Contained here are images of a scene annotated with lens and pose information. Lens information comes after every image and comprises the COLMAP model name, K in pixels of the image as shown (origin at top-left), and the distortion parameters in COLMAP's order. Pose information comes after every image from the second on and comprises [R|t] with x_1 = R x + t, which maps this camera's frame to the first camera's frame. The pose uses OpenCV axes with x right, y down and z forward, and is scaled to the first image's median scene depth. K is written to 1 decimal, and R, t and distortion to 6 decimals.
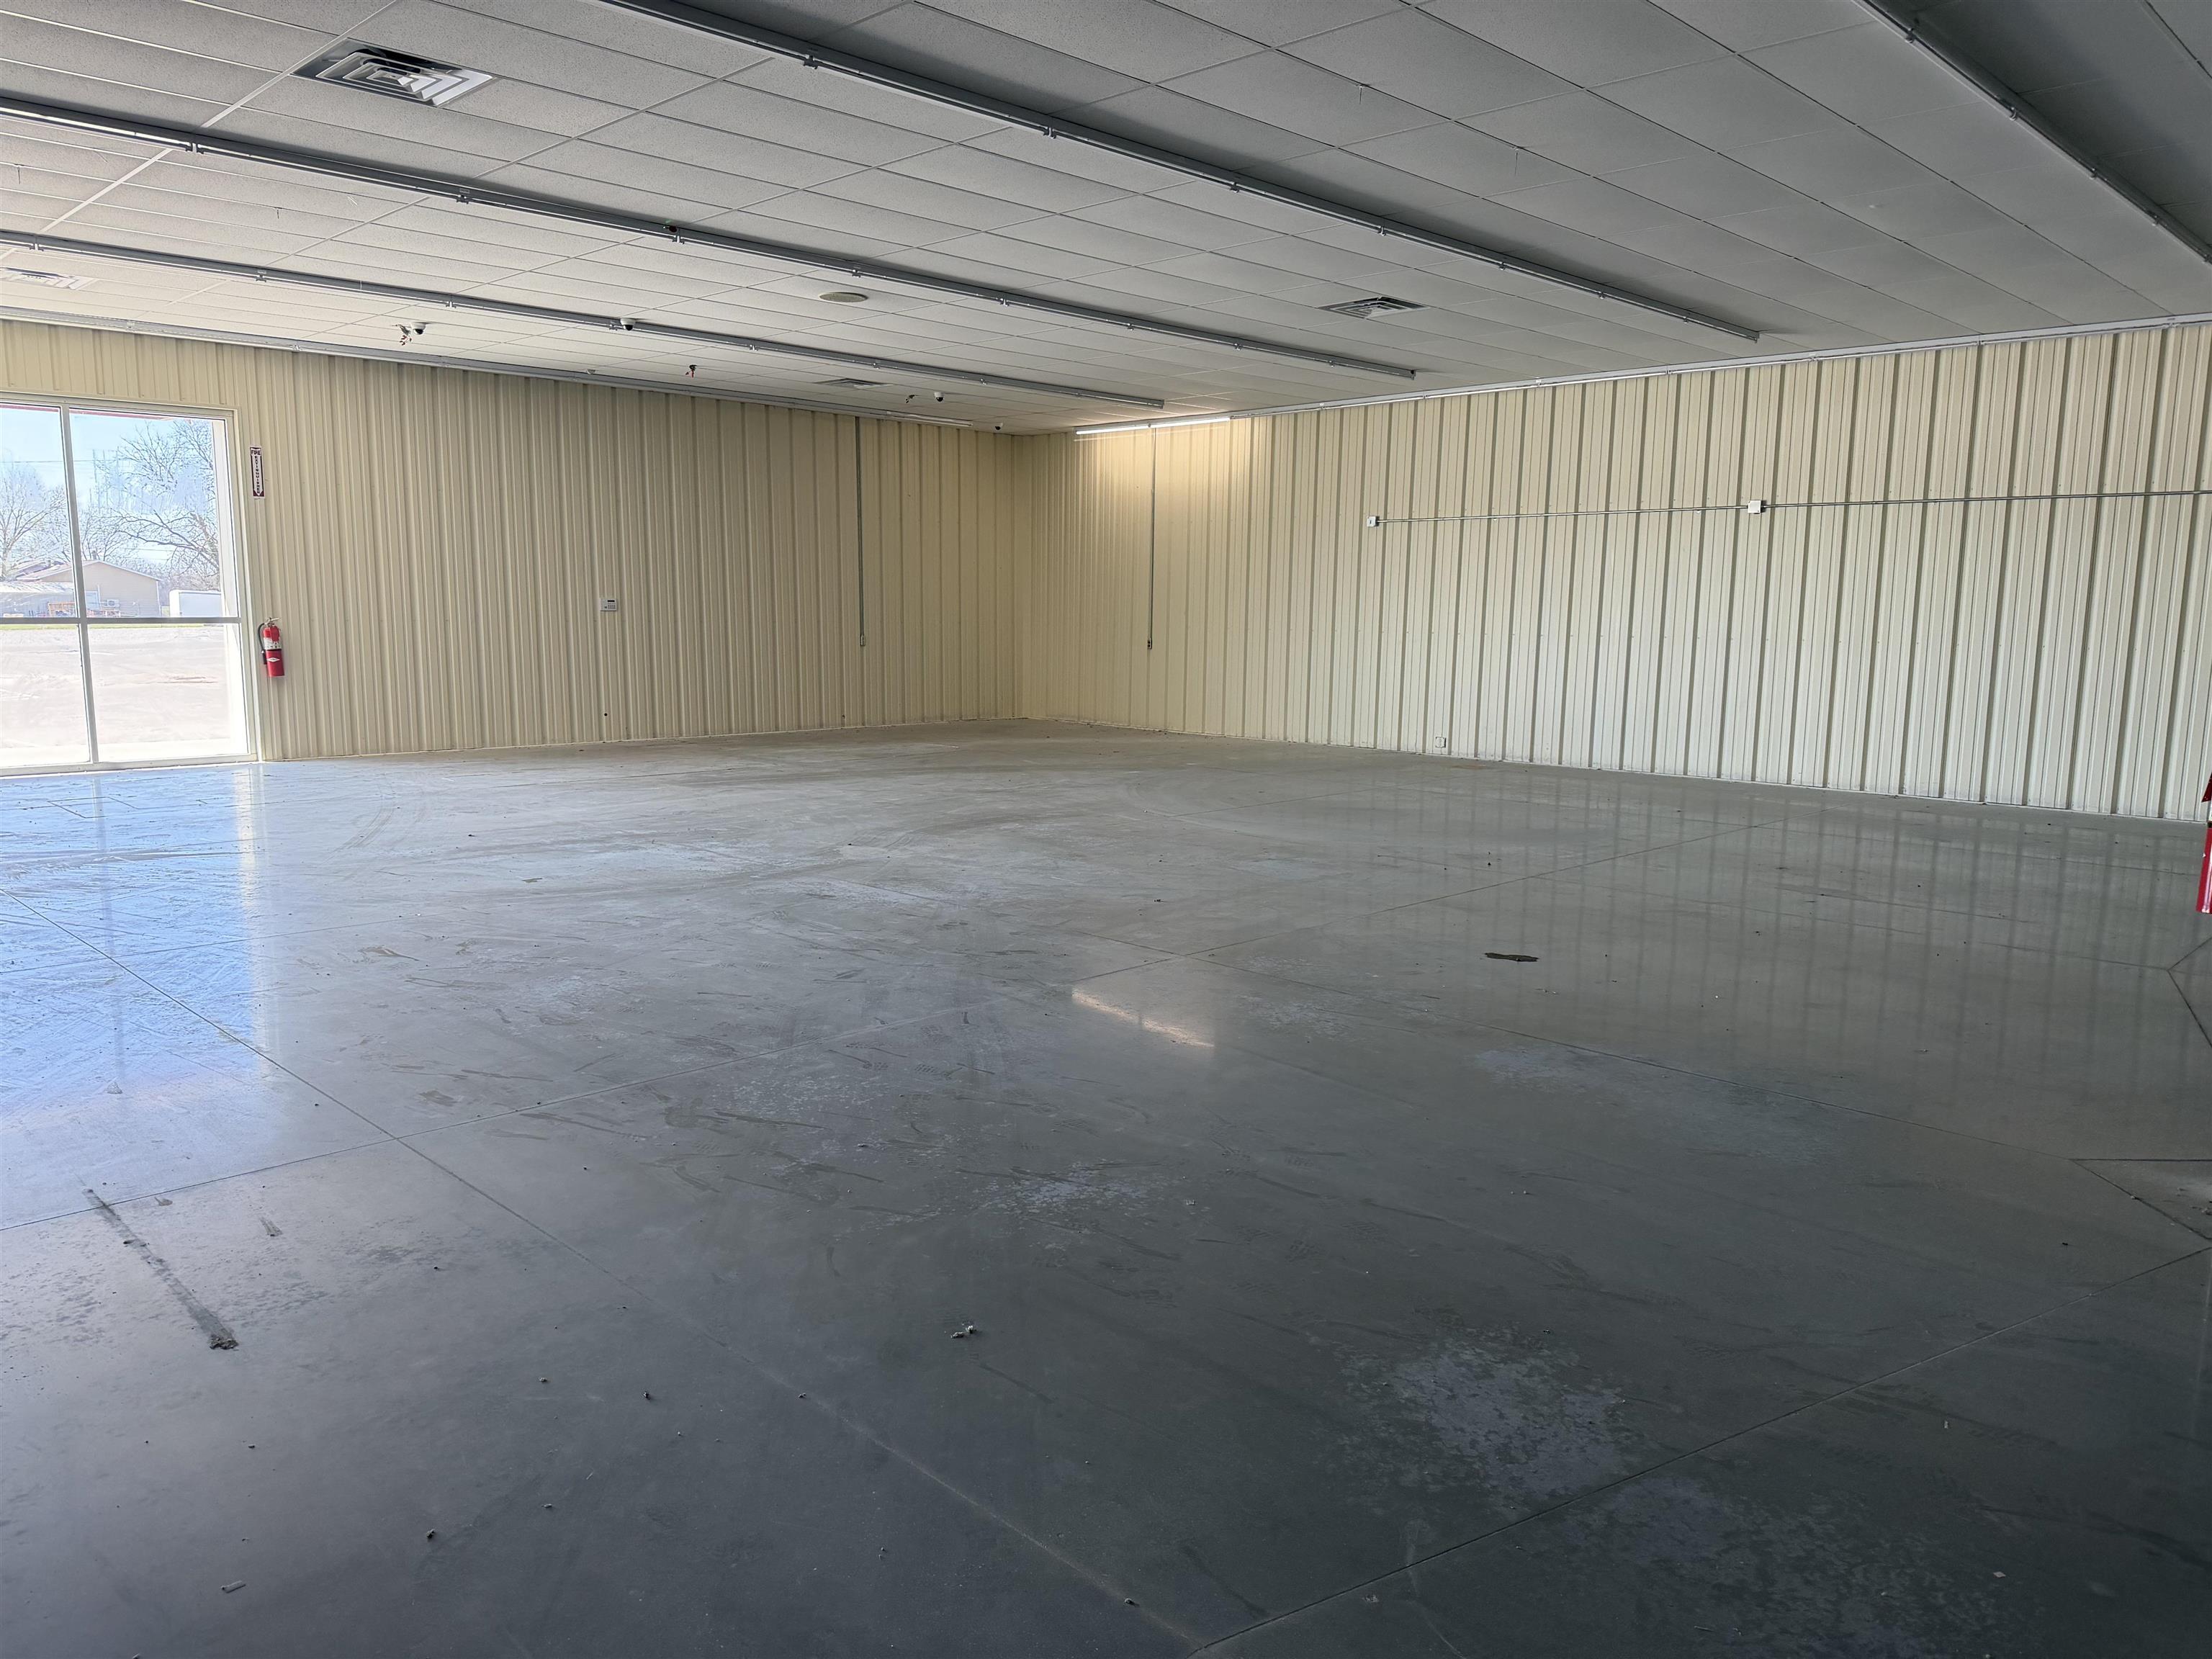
lens RADIAL K [[1580.0, 0, 1106.0], [0, 1580.0, 829.5], [0, 0, 1]] dist [0.083432, -0.103573]
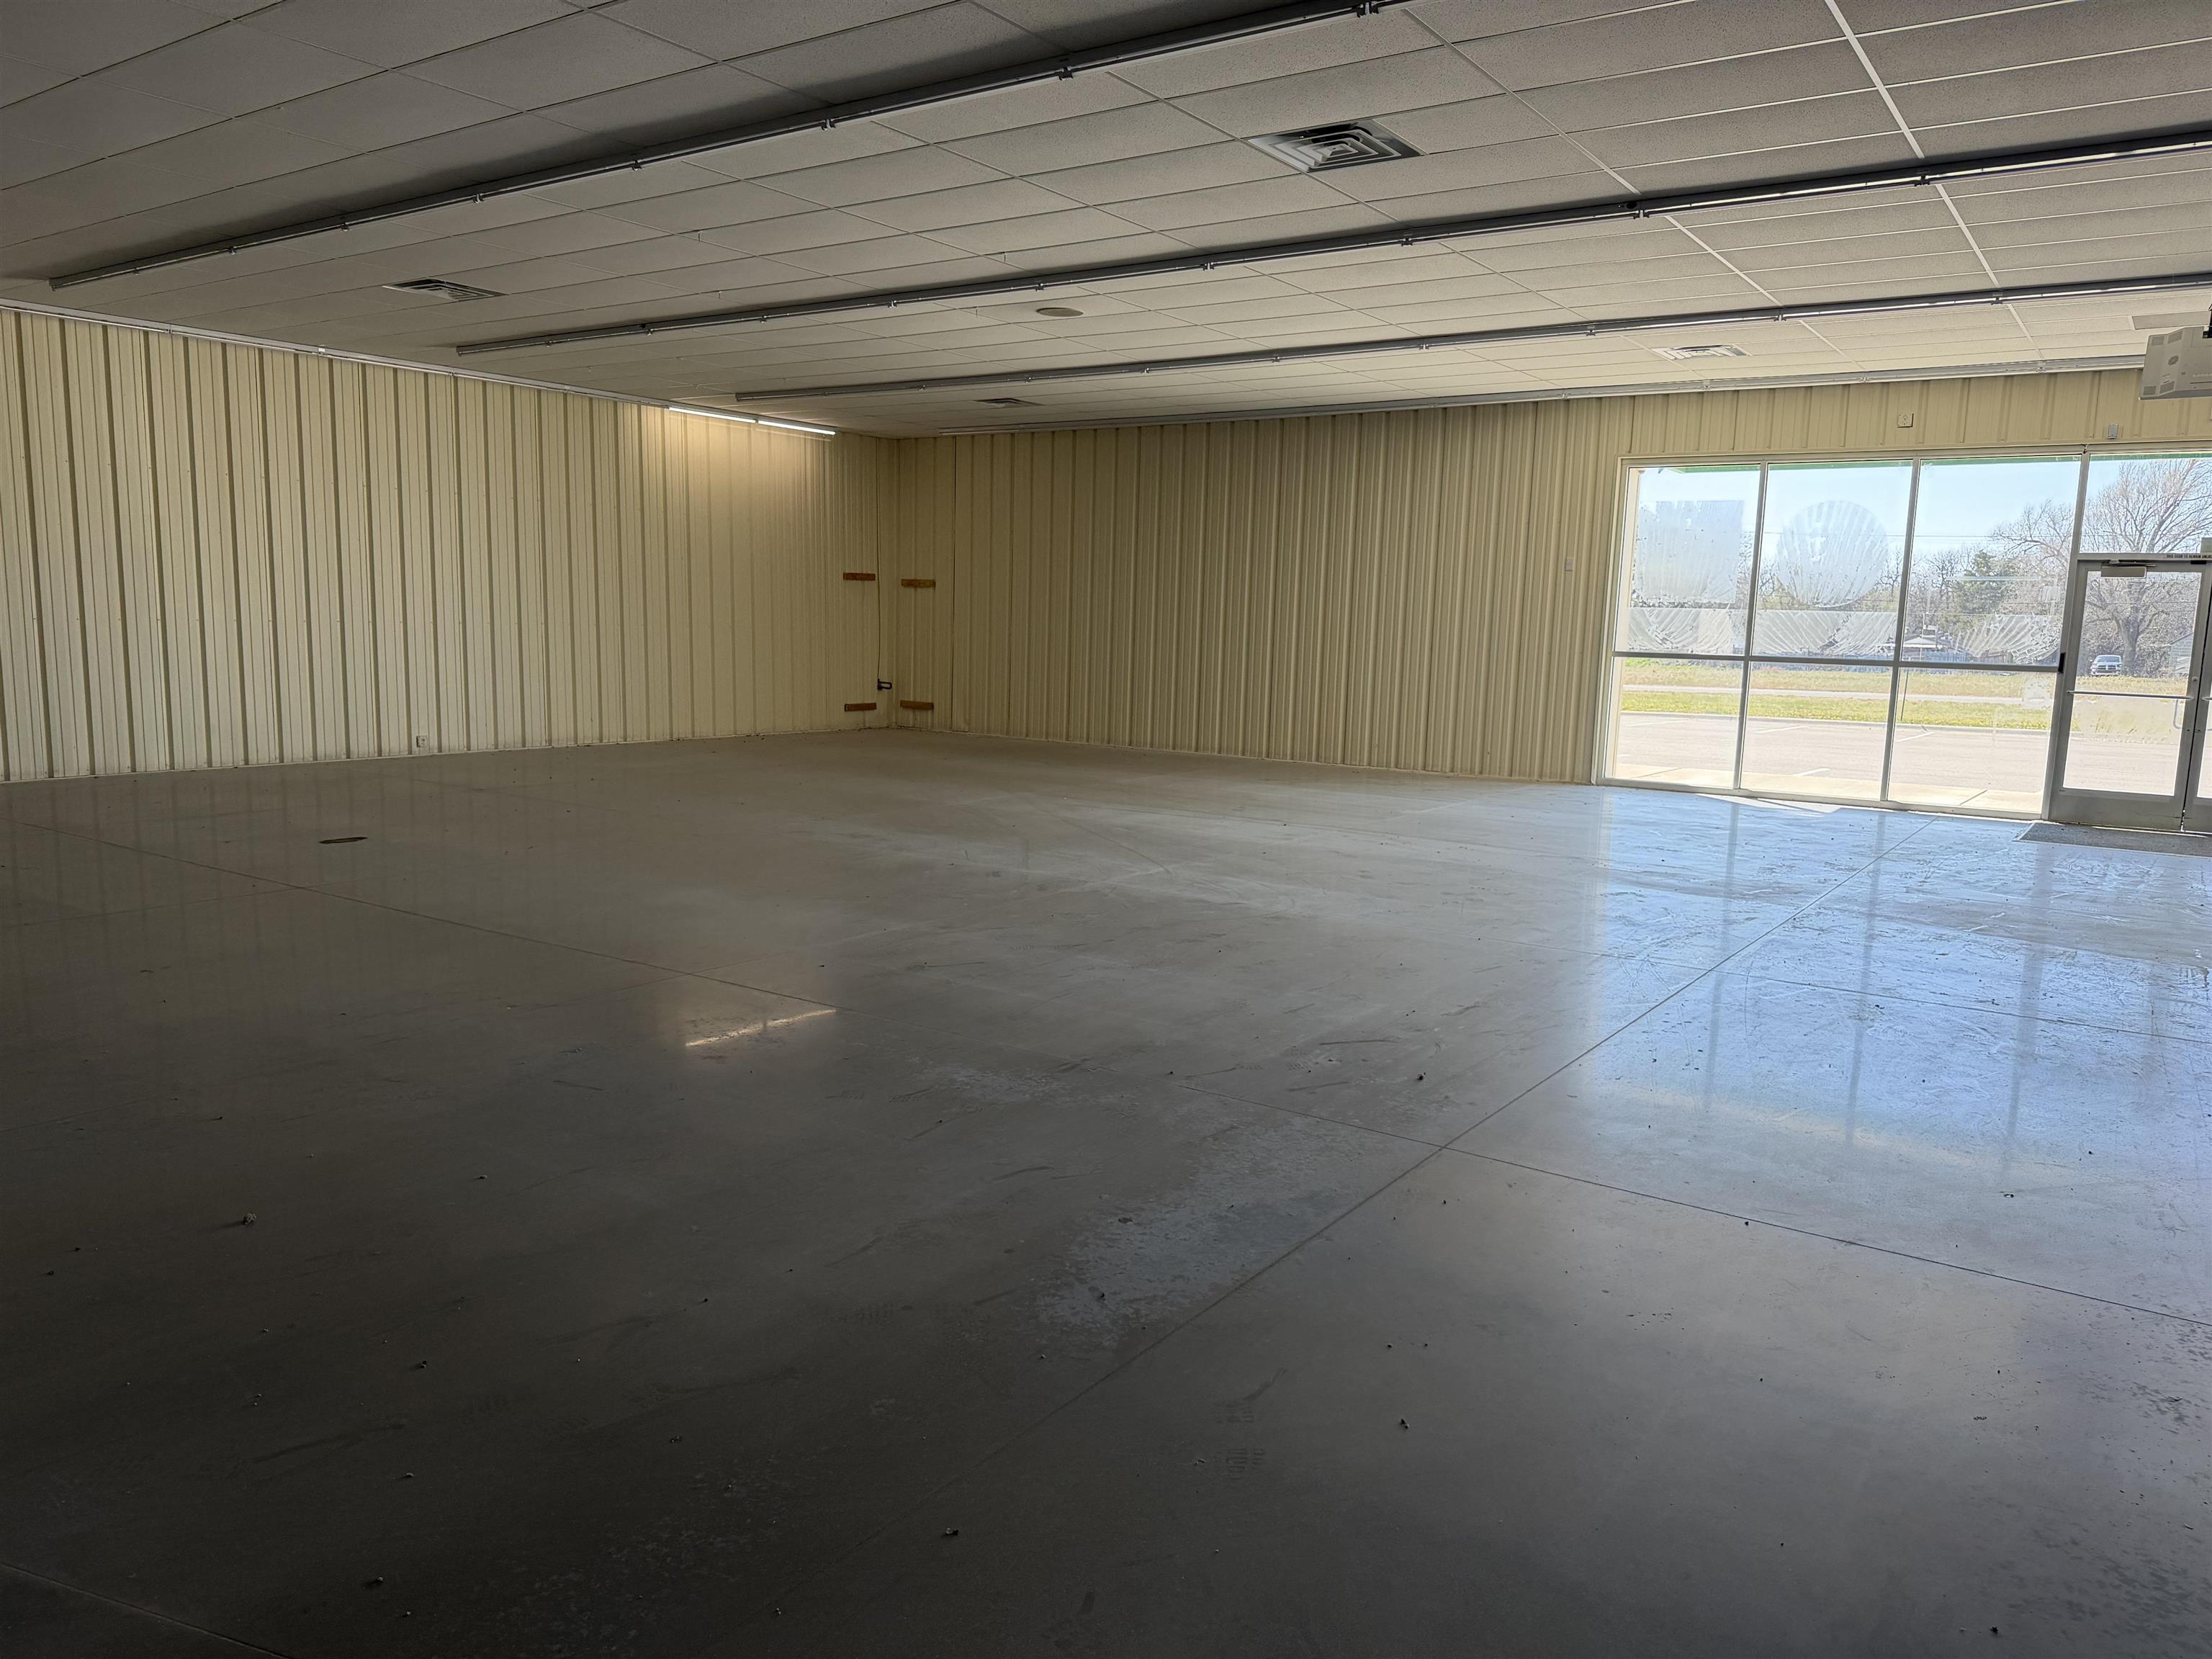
lens RADIAL K [[1580.0, 0, 1106.0], [0, 1580.0, 829.5], [0, 0, 1]] dist [0.083432, -0.103573]
pose [[0.164405, 0.130421, -0.977733, 0.374186], [-0.168623, 0.980346, 0.102416, -0.054793], [0.971873, 0.148030, 0.183166, 0.396899]]
